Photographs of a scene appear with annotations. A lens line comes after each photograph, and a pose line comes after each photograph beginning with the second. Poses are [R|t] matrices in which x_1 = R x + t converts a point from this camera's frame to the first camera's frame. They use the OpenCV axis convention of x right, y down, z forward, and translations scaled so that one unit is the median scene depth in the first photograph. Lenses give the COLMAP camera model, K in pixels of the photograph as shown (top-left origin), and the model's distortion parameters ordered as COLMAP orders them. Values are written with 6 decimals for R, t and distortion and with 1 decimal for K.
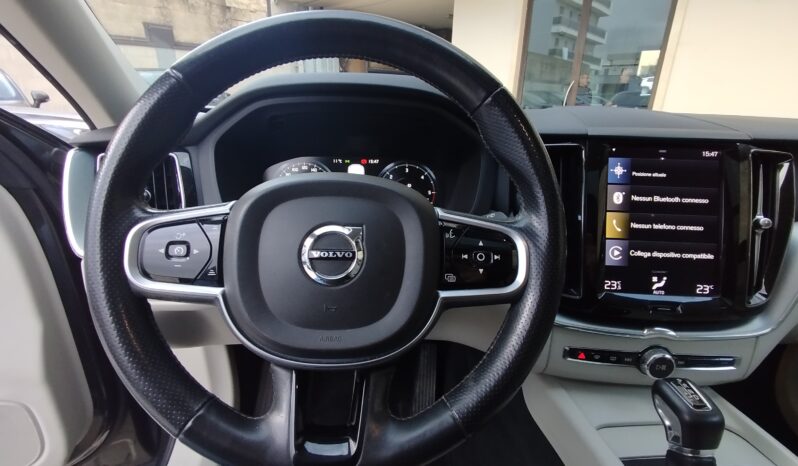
lens RADIAL K [[457.8, 0, 423.0], [0, 457.8, 229.3], [0, 0, 1]] dist [0.017538, 0.000019]
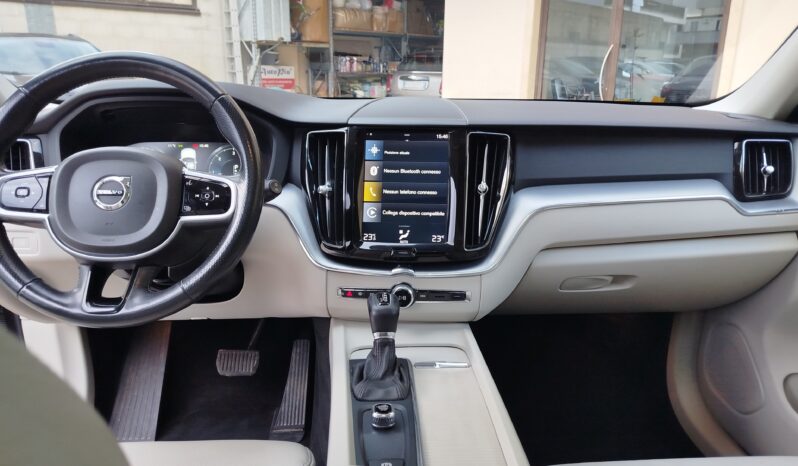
lens RADIAL K [[664.7, 0, 428.3], [0, 664.7, 206.3], [0, 0, 1]] dist [0.057519, -0.075646]
pose [[0.999632, -0.011730, 0.024467, 0.536108], [0.013551, 0.997046, -0.075604, 0.179848], [-0.023508, 0.075907, 0.996838, -0.891954]]
